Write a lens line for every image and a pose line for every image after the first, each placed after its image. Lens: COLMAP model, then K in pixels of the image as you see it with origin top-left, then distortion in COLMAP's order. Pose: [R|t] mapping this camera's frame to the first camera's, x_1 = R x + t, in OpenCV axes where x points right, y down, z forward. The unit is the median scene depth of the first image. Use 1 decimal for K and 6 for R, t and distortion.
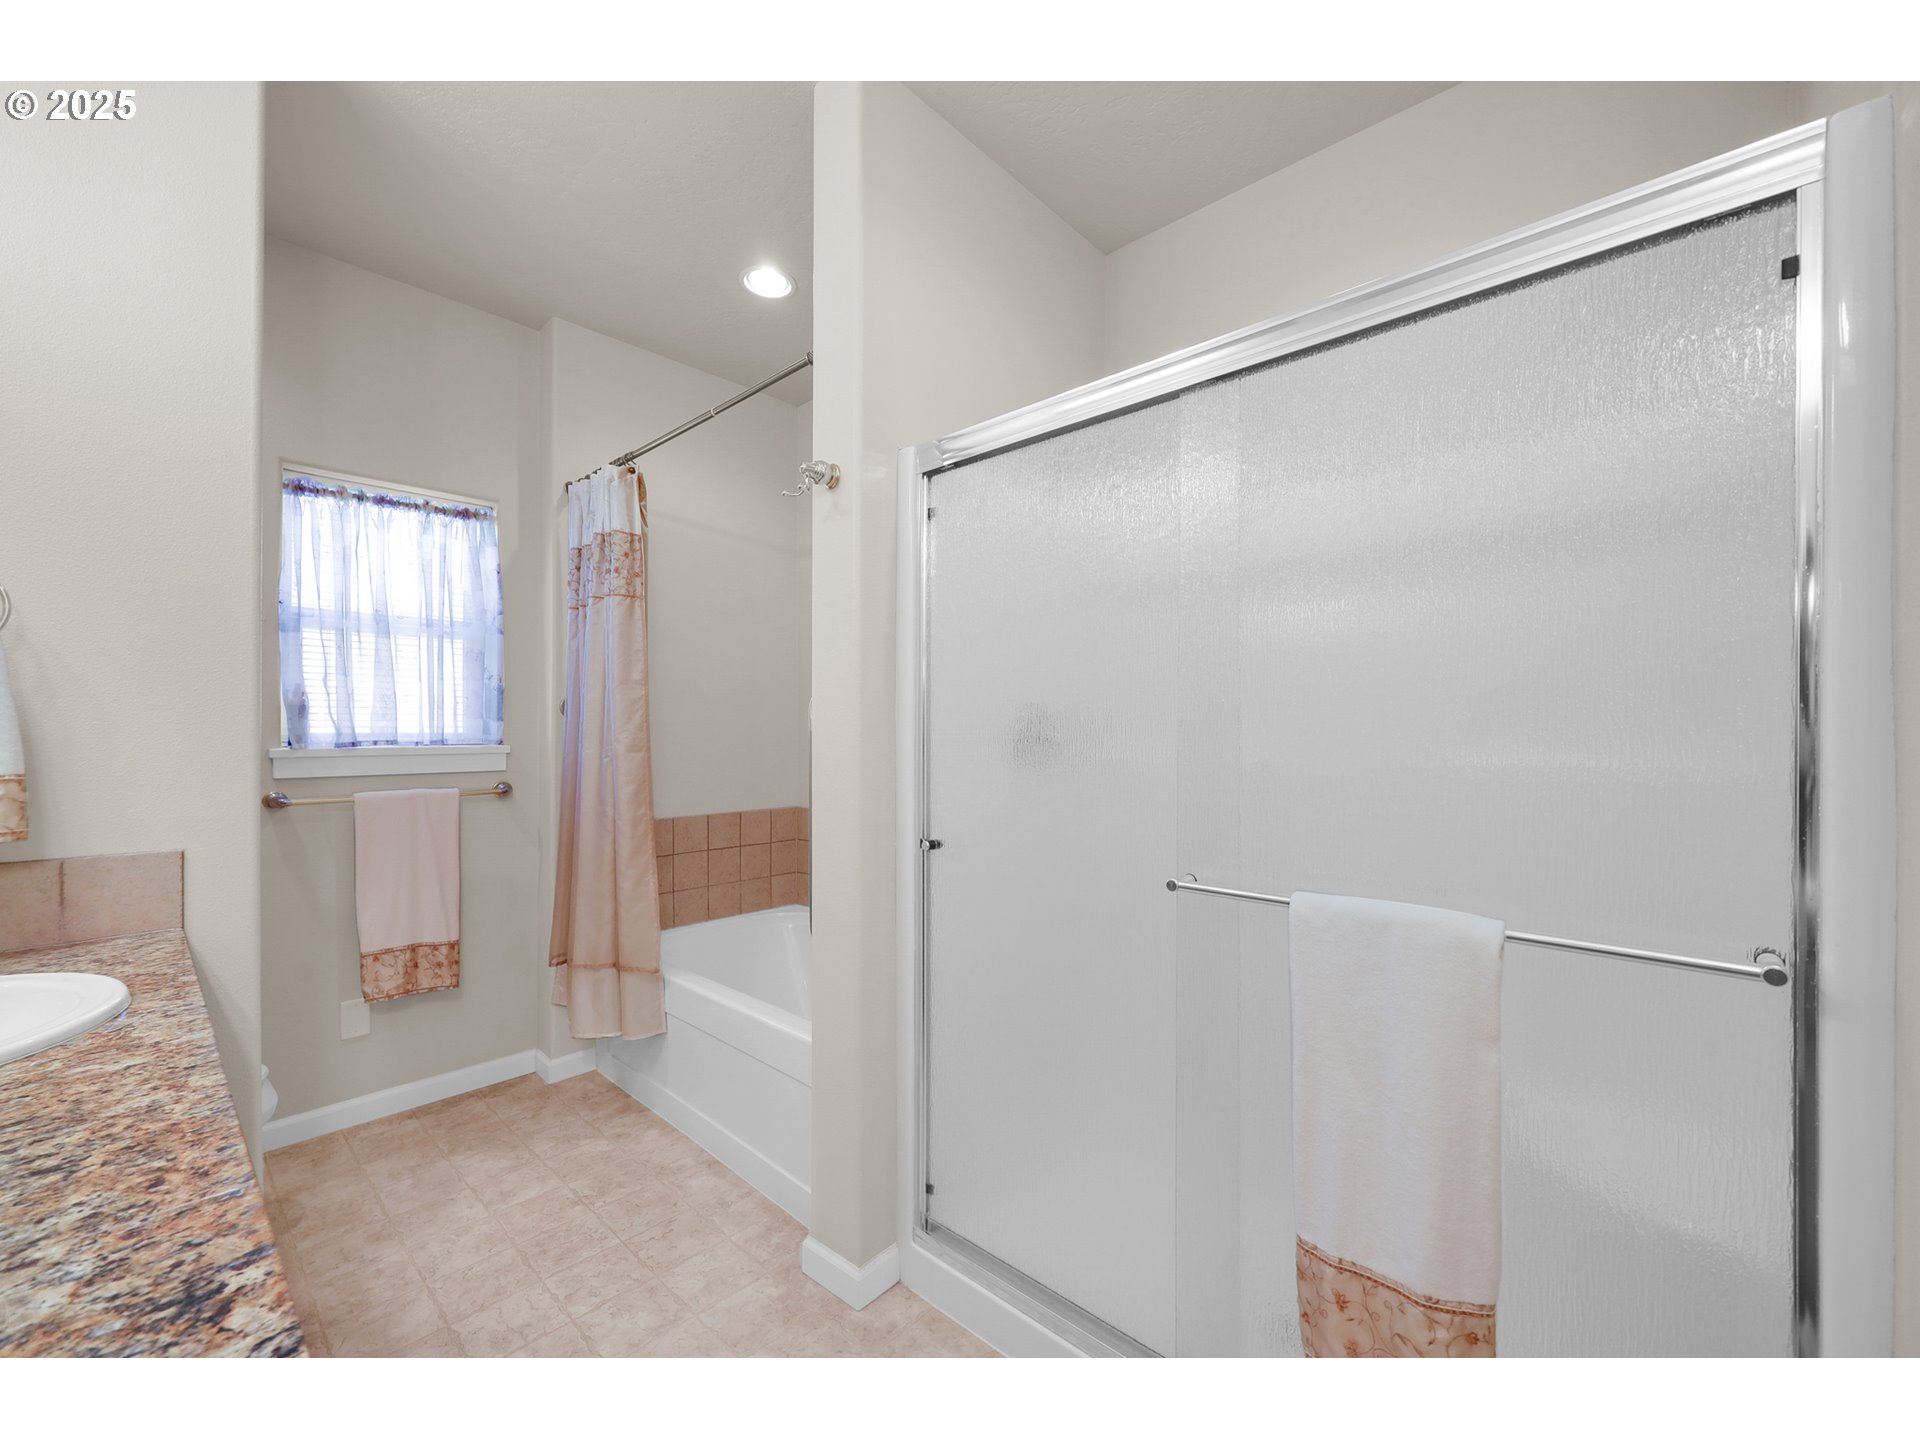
lens RADIAL K [[776.1, 0, 970.6], [0, 776.1, 731.5], [0, 0, 1]] dist [-0.005536, -0.000427]
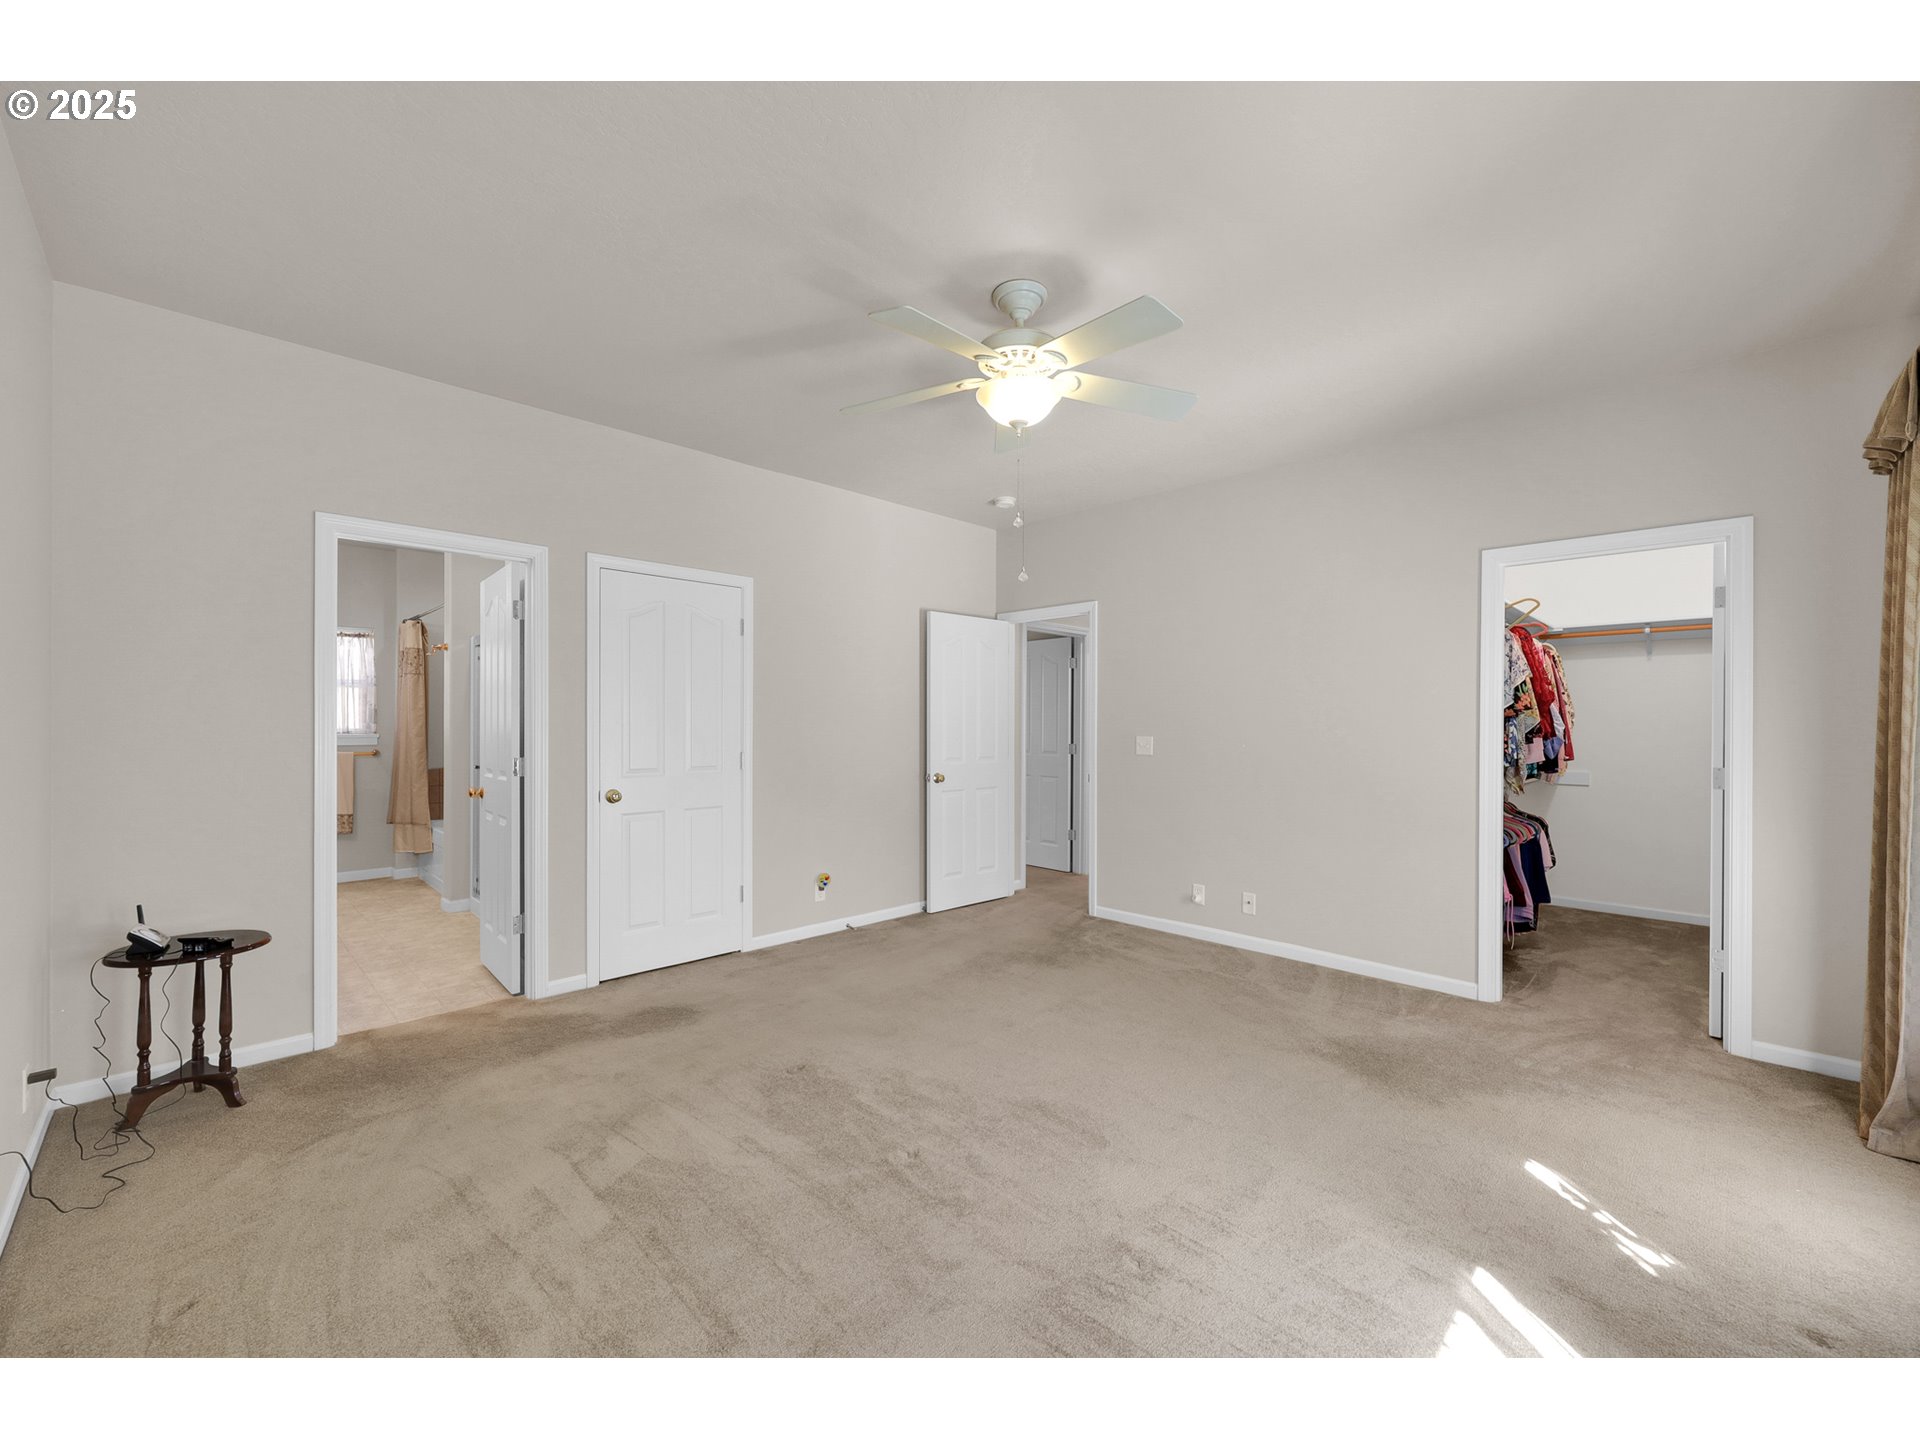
lens RADIAL K [[776.1, 0, 967.5], [0, 776.1, 732.0], [0, 0, 1]] dist [-0.005536, -0.000427]
pose [[0.999261, 0.009245, -0.037309, 1.388259], [-0.008950, 0.999927, 0.008063, -0.024855], [0.037381, -0.007723, 0.999271, -1.384019]]
